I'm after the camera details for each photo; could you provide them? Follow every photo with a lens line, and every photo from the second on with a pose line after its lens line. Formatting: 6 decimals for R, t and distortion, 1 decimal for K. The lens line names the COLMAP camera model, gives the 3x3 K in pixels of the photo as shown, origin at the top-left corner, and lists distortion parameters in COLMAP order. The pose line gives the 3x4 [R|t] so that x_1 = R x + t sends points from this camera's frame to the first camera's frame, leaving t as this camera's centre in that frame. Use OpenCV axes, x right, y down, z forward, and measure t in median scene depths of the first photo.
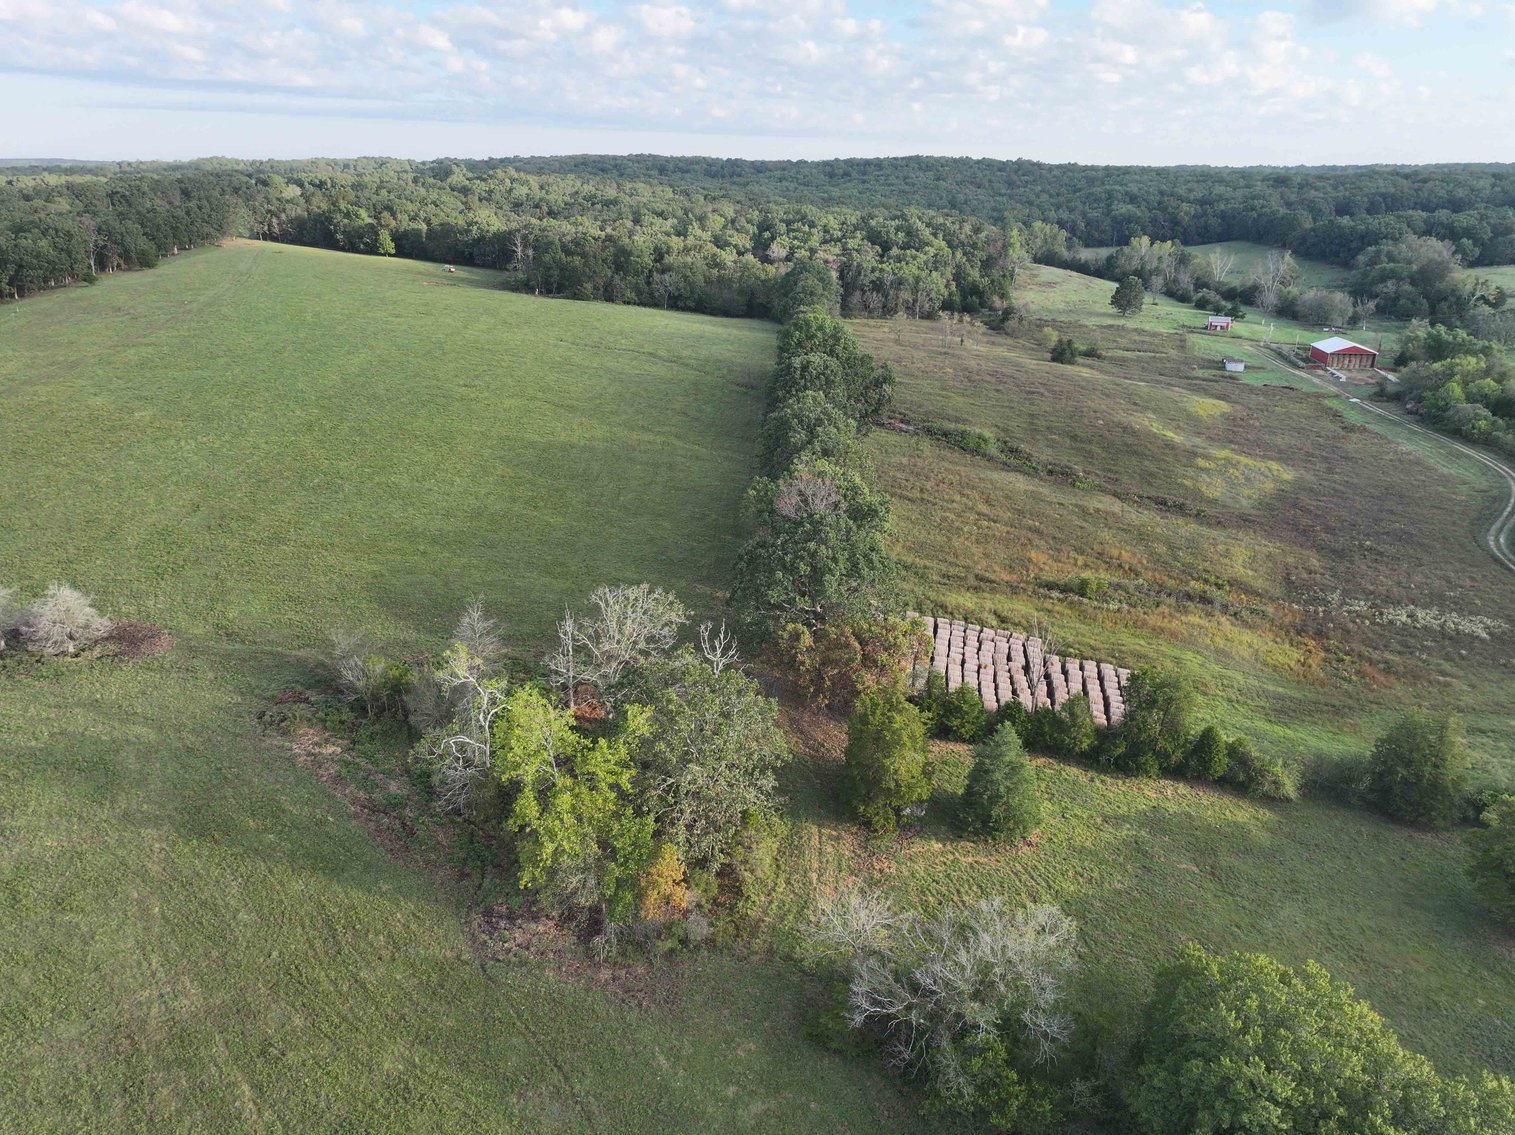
lens RADIAL K [[1068.0, 0, 762.8], [0, 1068.0, 562.2], [0, 0, 1]] dist [-0.003378, 0.022890]
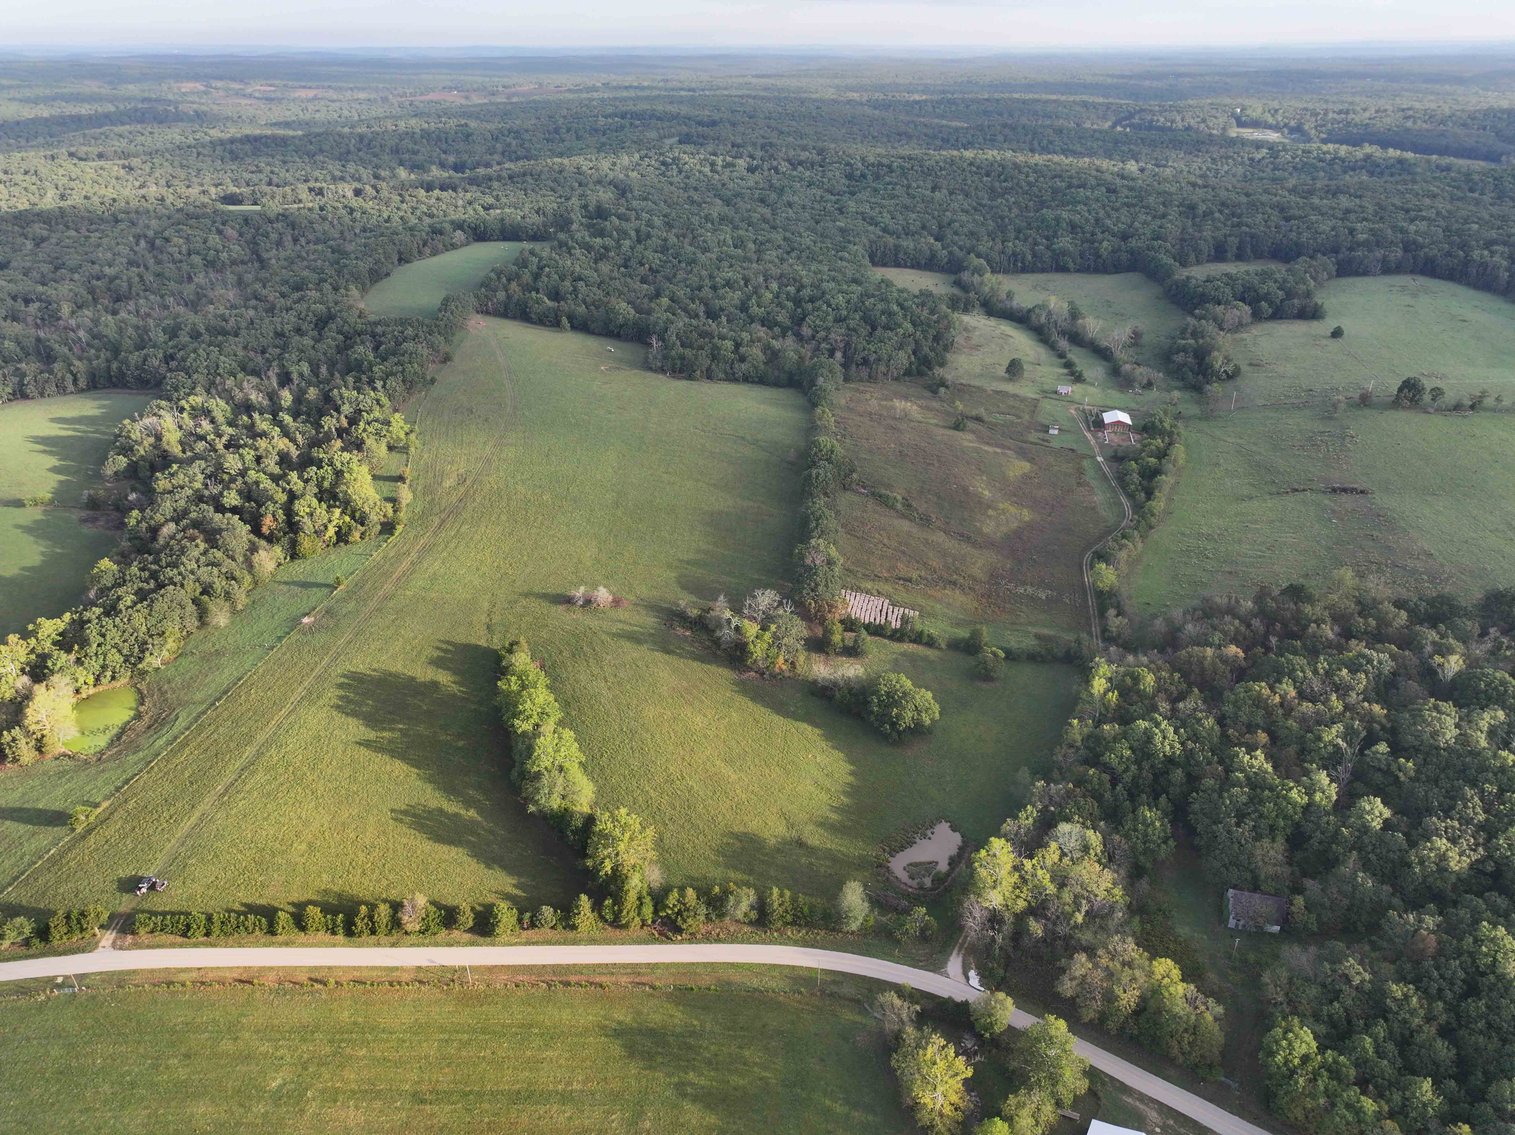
lens RADIAL K [[1066.0, 0, 763.1], [0, 1066.0, 566.5], [0, 0, 1]] dist [-0.002413, 0.019138]
pose [[0.999675, 0.005627, -0.024878, -0.018340], [-0.002820, 0.993767, 0.111446, -0.216685], [0.025350, -0.111339, 0.993459, -1.220271]]
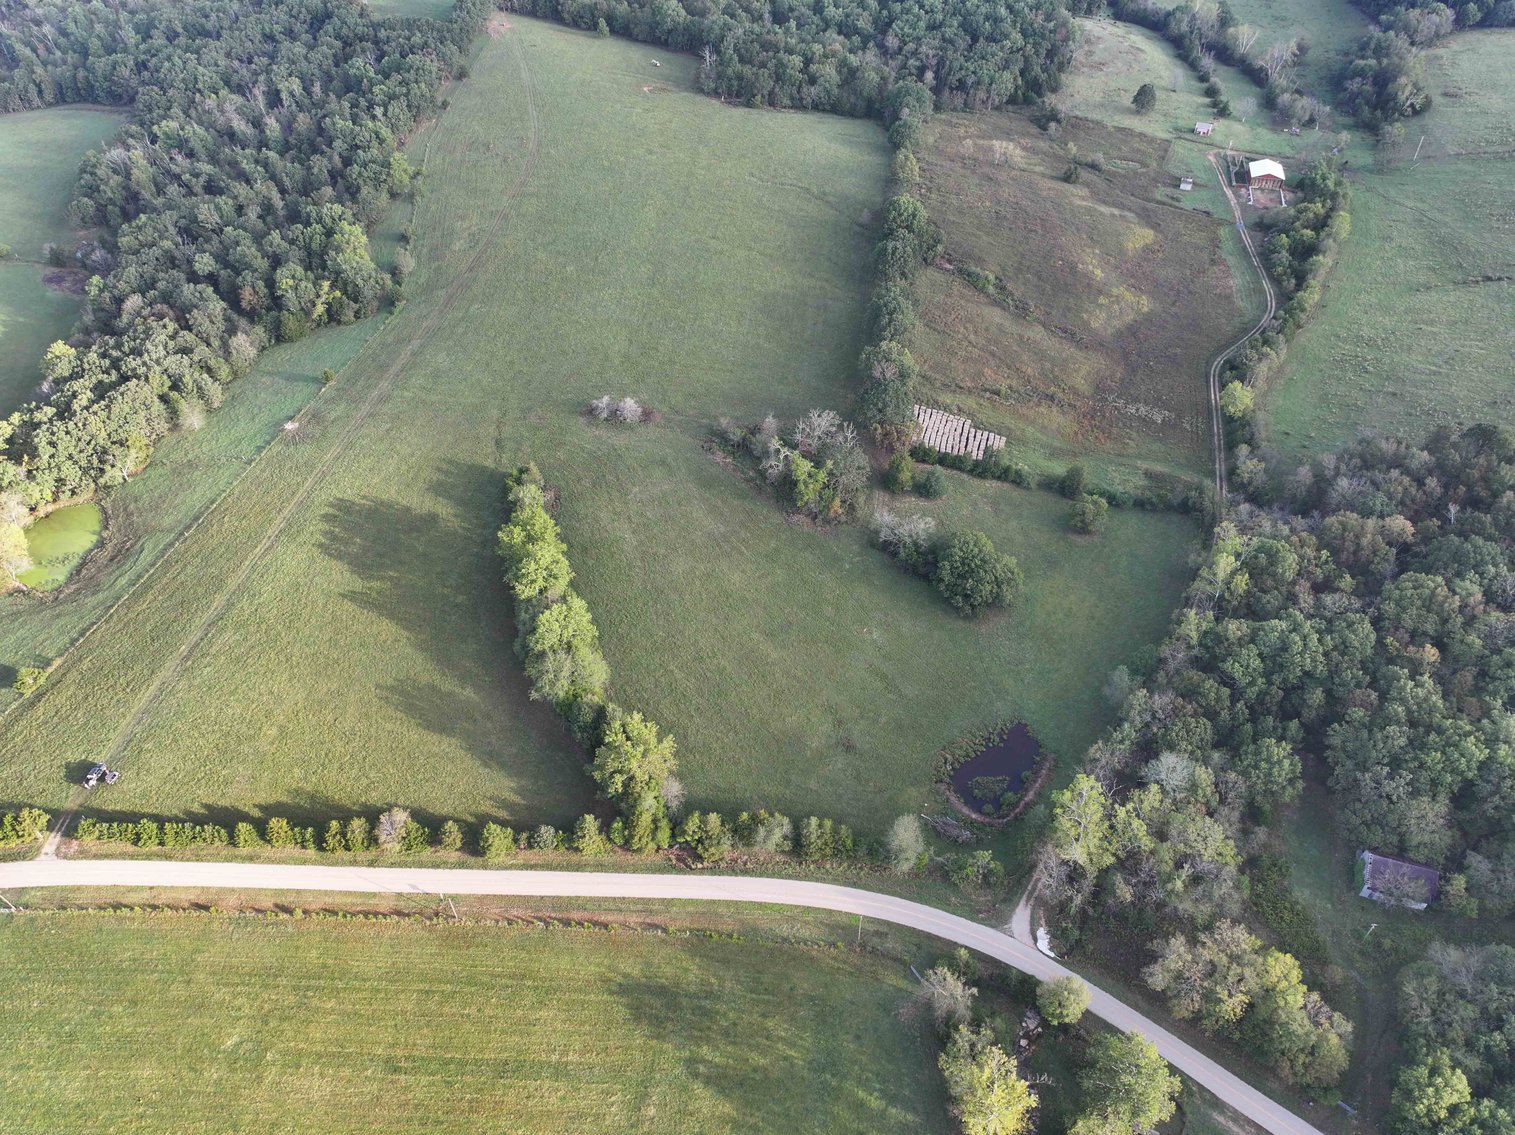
lens RADIAL K [[1068.0, 0, 762.8], [0, 1068.0, 562.2], [0, 0, 1]] dist [-0.003378, 0.022890]
pose [[0.995500, 0.054421, -0.077575, -0.015153], [-0.022340, 0.930353, 0.365984, -0.319784], [0.092090, -0.362604, 0.927382, -0.928948]]
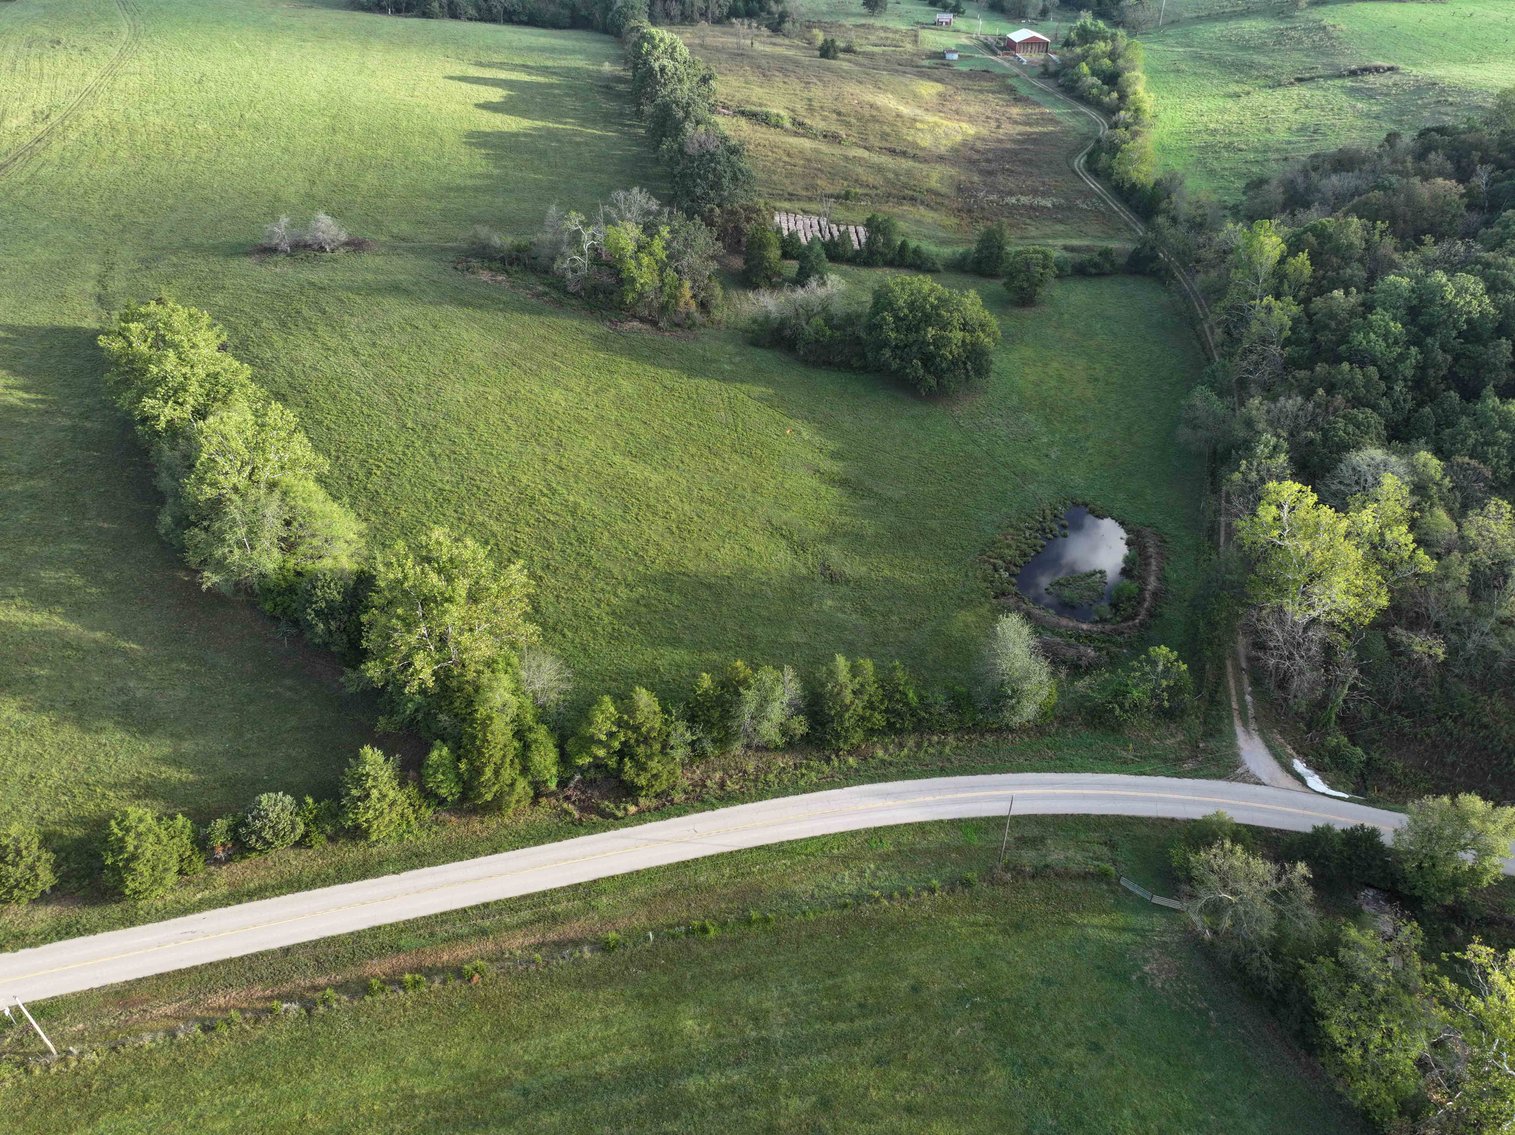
lens RADIAL K [[1066.0, 0, 763.1], [0, 1066.0, 566.5], [0, 0, 1]] dist [-0.002413, 0.019138]
pose [[0.976408, -0.127060, 0.174594, -0.150742], [0.078973, 0.962665, 0.258919, 0.097719], [-0.200974, -0.239023, 0.949988, -0.539396]]
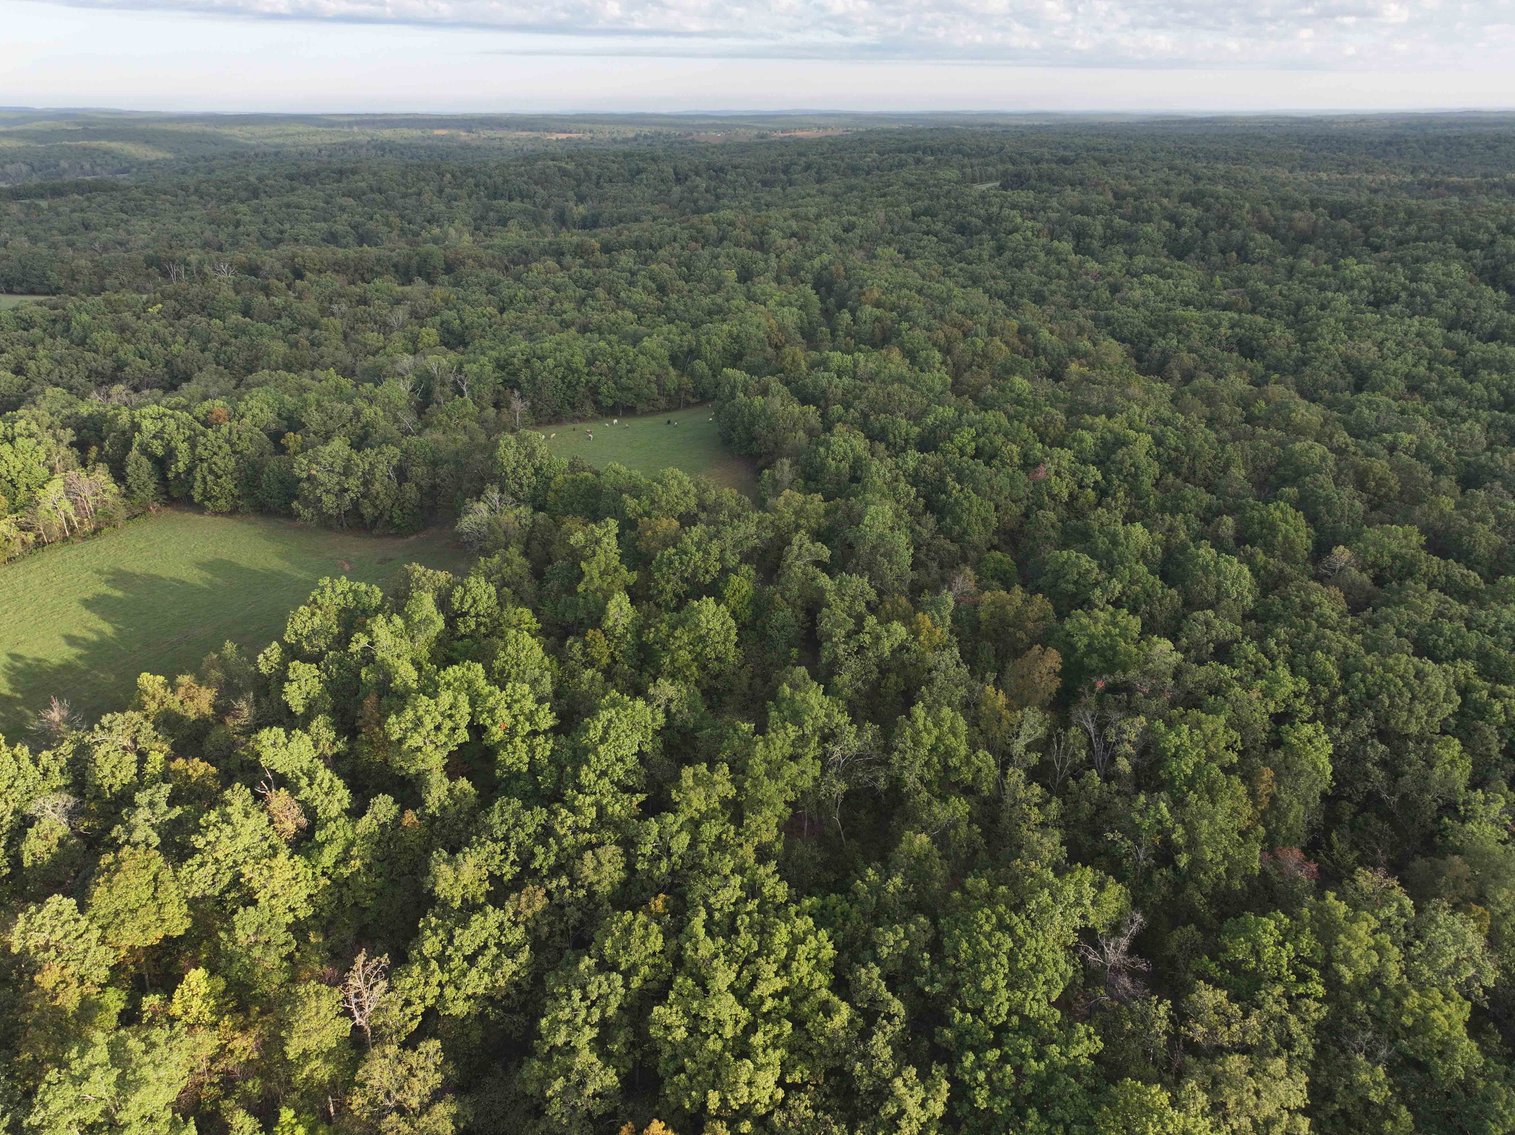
lens RADIAL K [[1068.0, 0, 762.8], [0, 1068.0, 562.2], [0, 0, 1]] dist [-0.003378, 0.022890]
pose [[0.955905, 0.109779, -0.272384, -0.387581], [-0.094904, 0.993213, 0.067238, -1.078241], [0.277917, -0.038423, 0.959836, 2.141311]]
